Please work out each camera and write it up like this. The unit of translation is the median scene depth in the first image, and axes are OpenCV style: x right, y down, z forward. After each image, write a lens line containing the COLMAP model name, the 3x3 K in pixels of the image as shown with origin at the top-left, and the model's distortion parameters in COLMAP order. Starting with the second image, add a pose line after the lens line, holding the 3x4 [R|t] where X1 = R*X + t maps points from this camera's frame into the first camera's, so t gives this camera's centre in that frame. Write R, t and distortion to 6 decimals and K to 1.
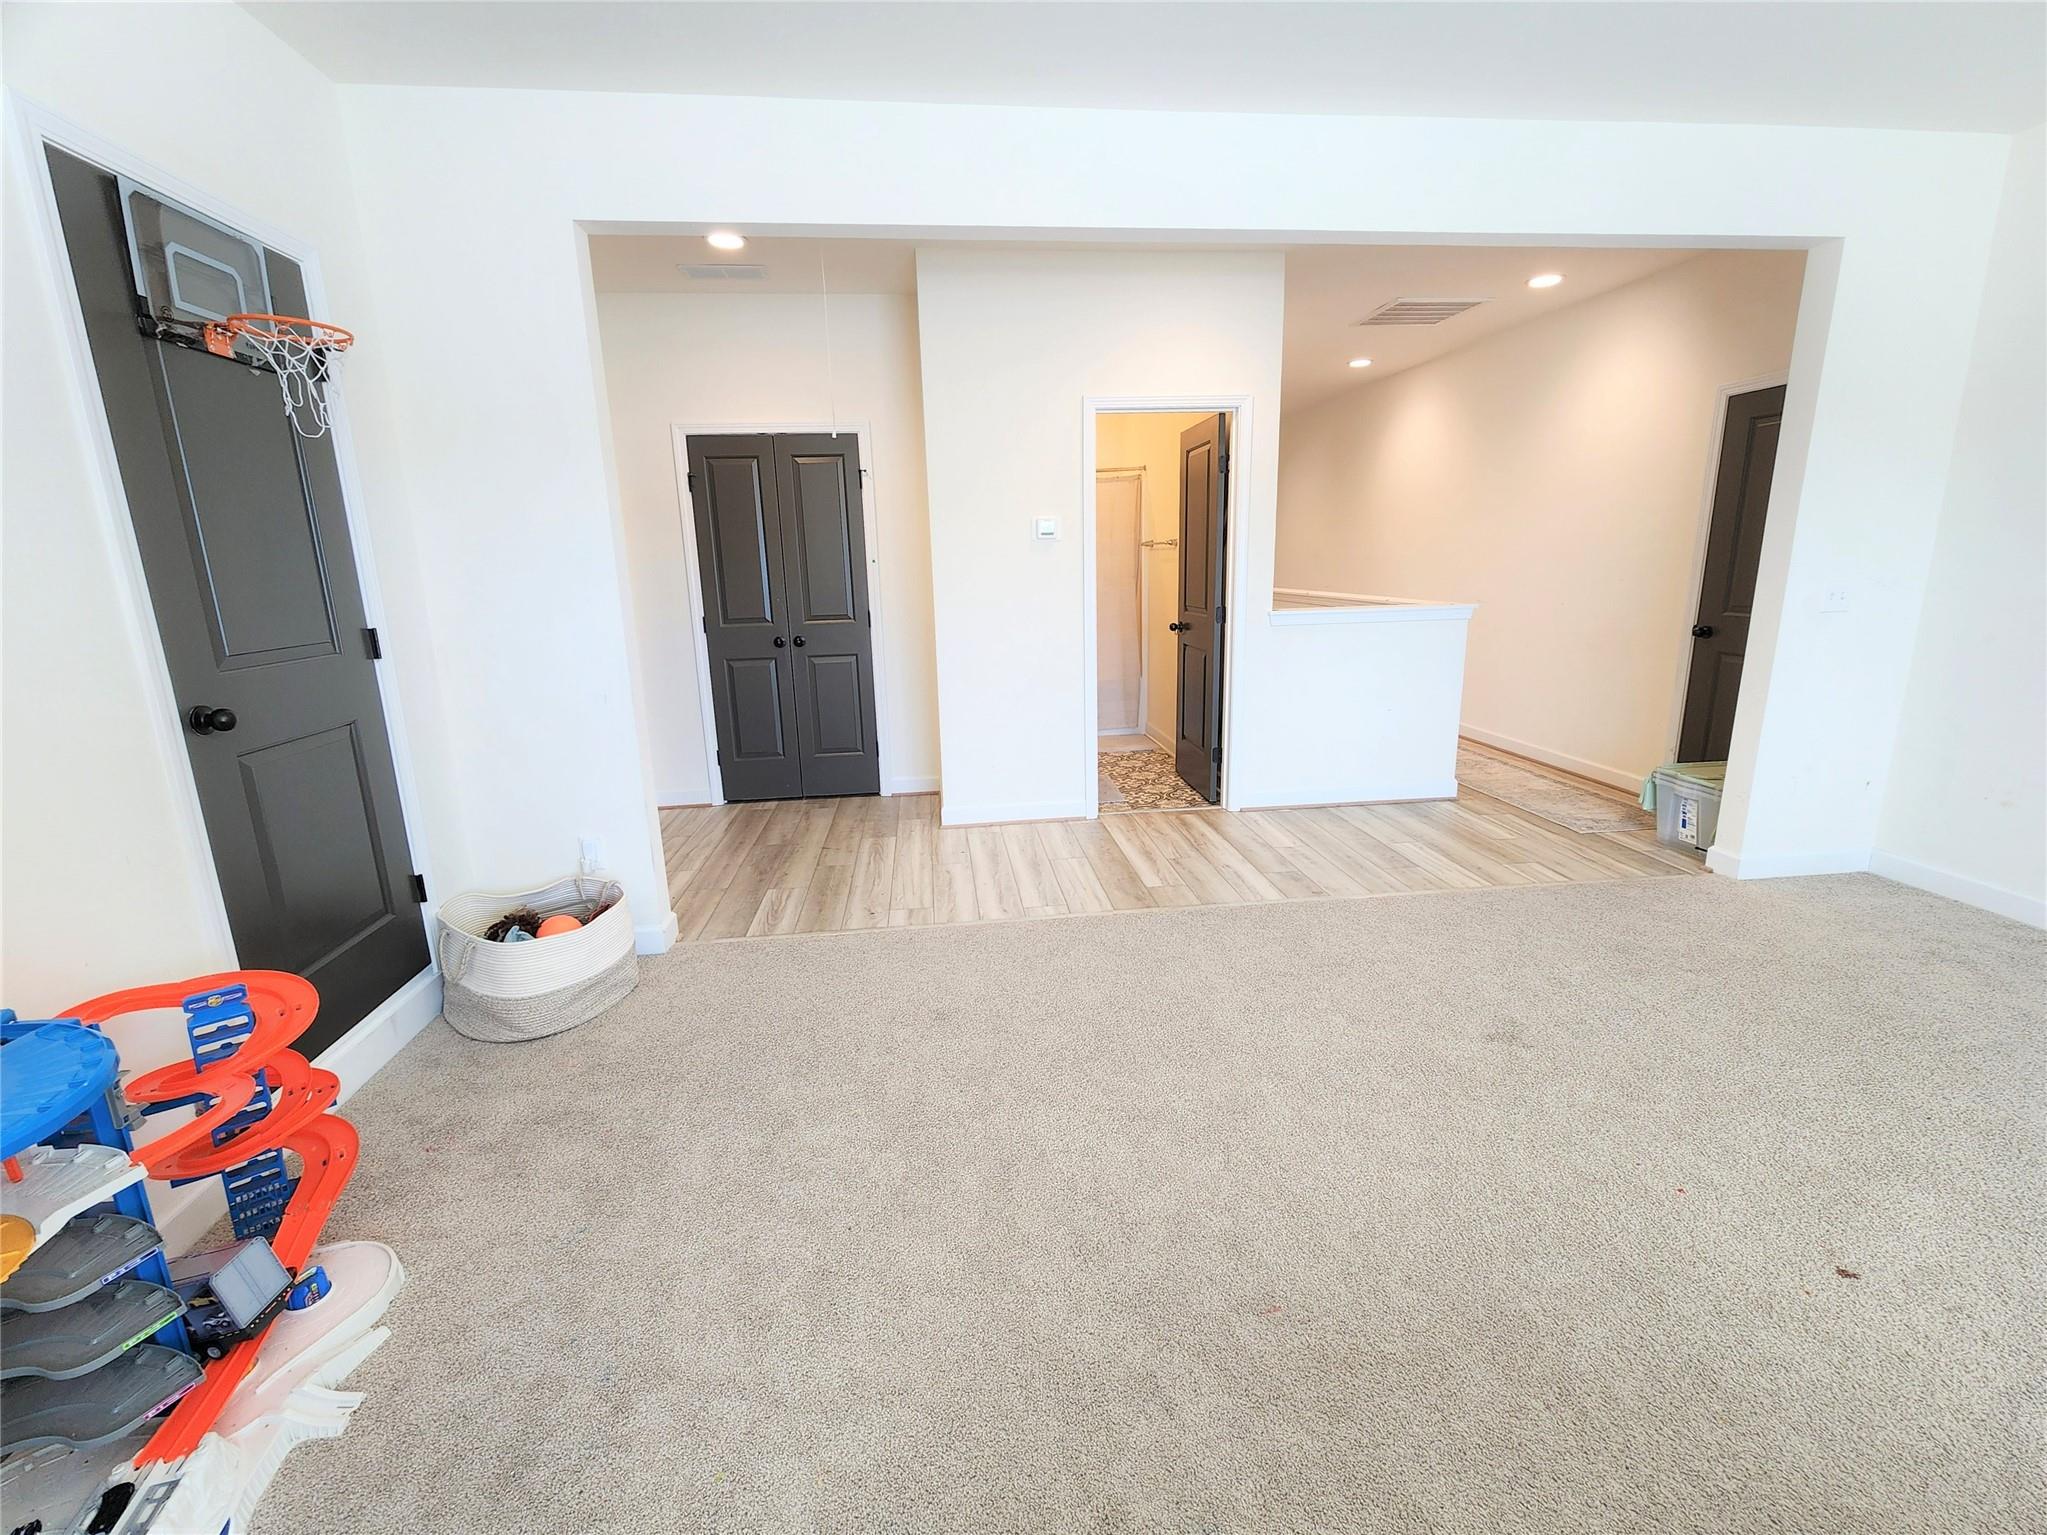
lens RADIAL K [[846.5, 0, 1055.8], [0, 846.5, 747.8], [0, 0, 1]] dist [0.002425, -0.001715]
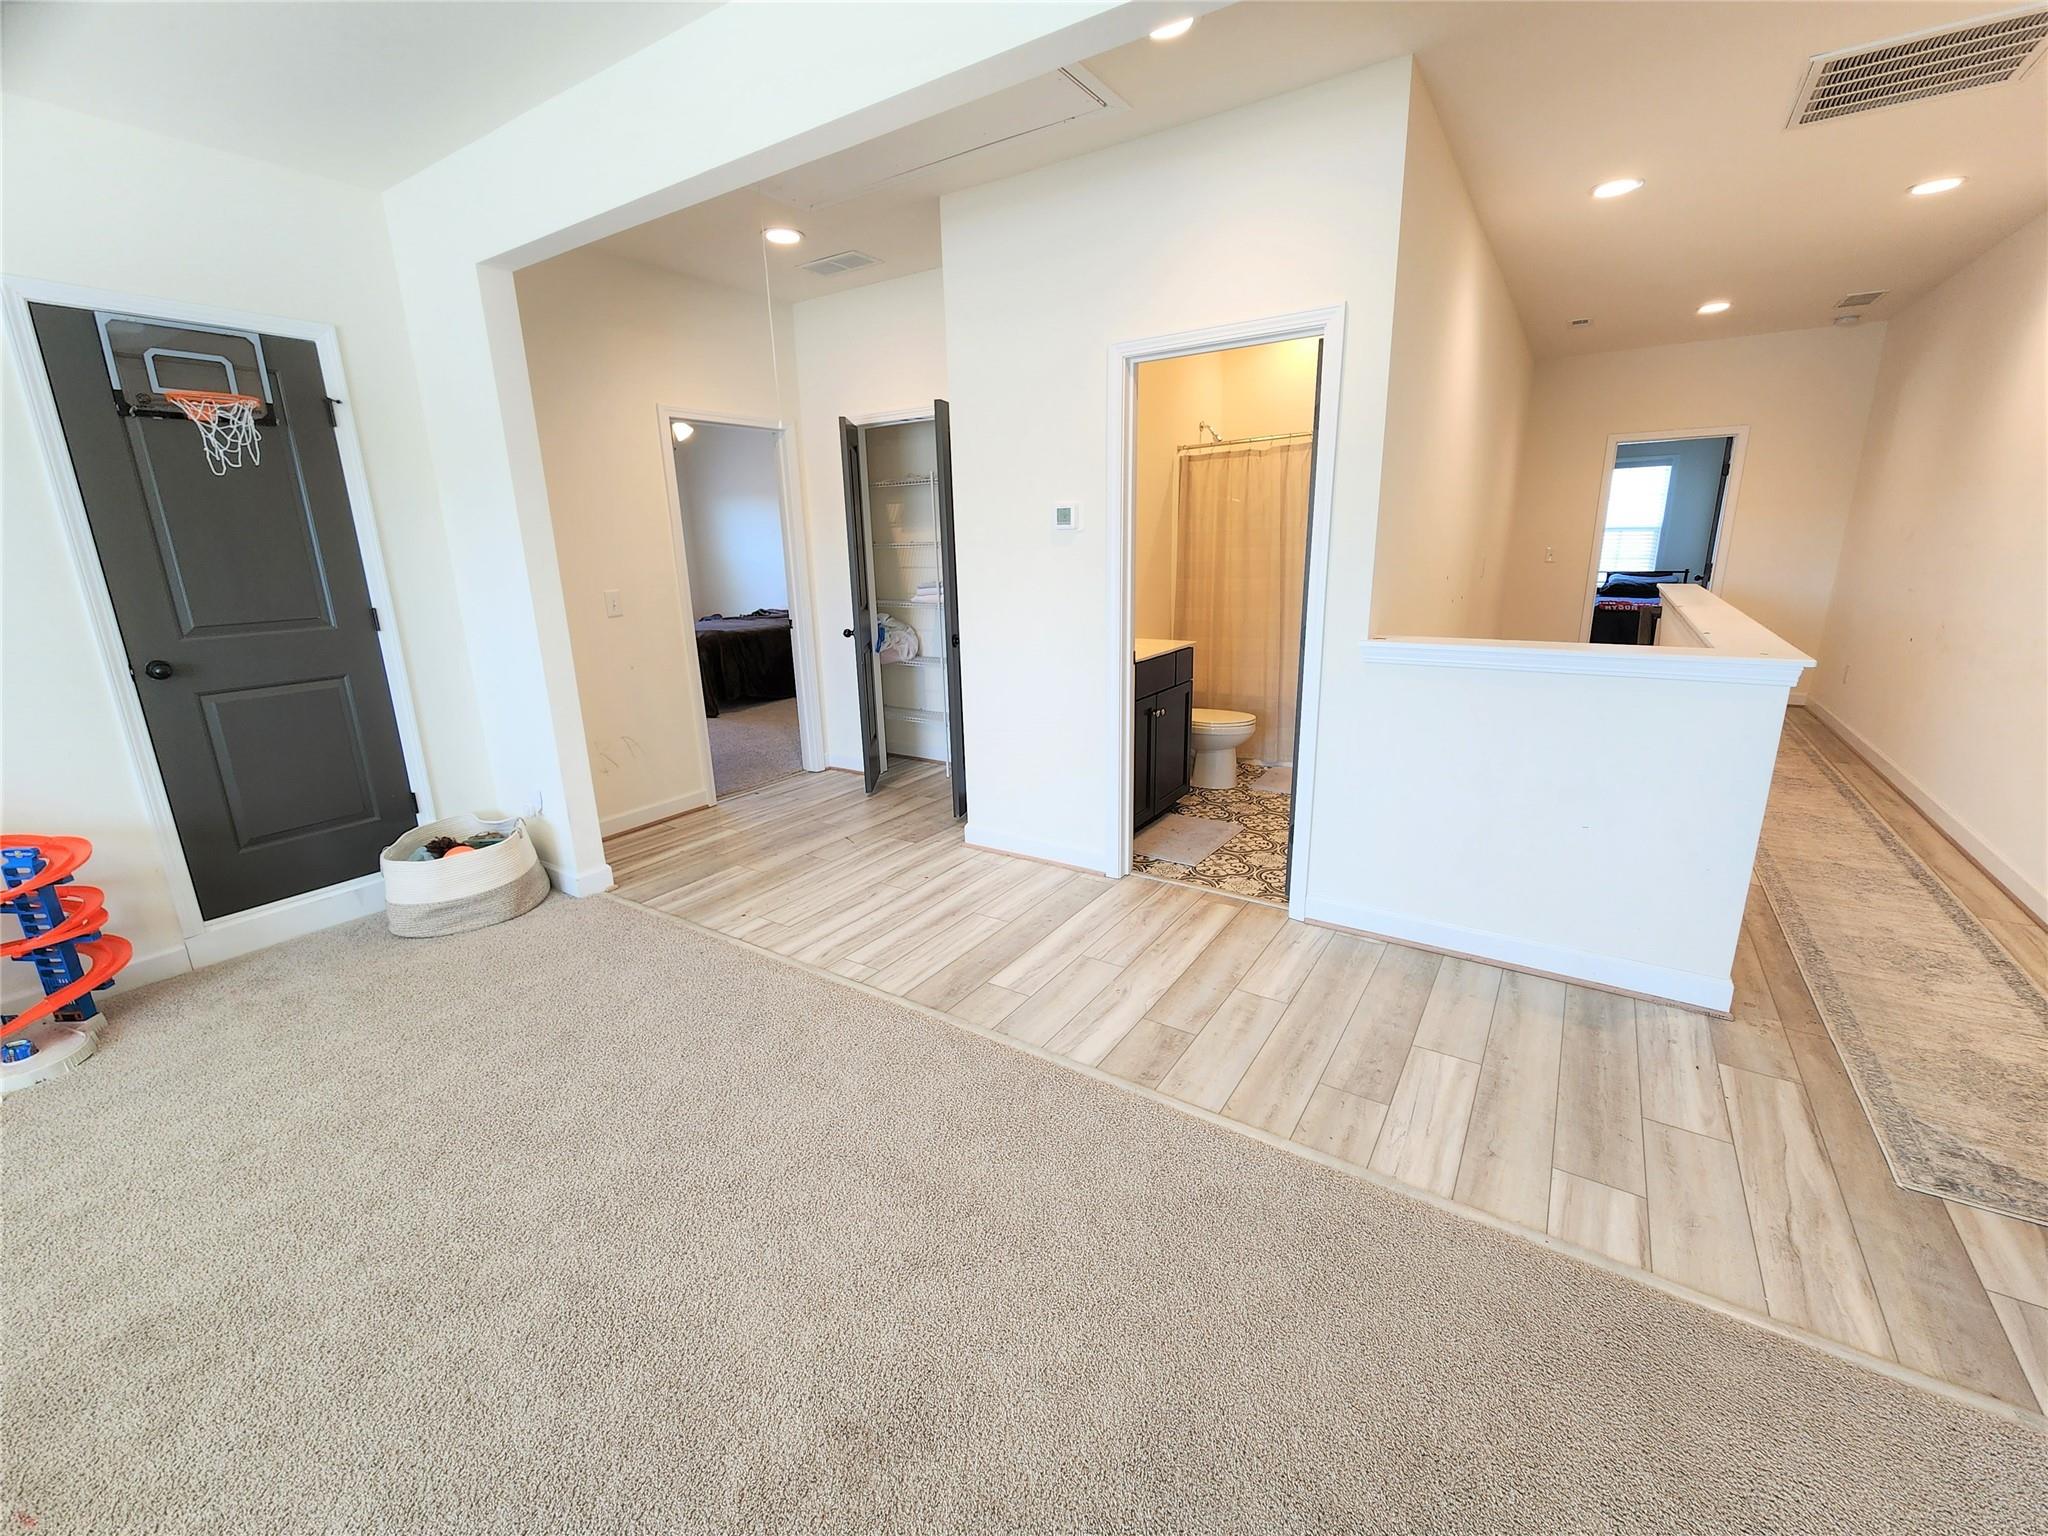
lens RADIAL K [[846.9, 0, 1024.9], [0, 846.9, 755.5], [0, 0, 1]] dist [0.002425, -0.001715]
pose [[0.766571, 0.169325, -0.619433, 0.545227], [-0.138476, 0.985503, 0.098023, -0.116461], [0.627051, 0.010635, 0.778906, 0.377786]]
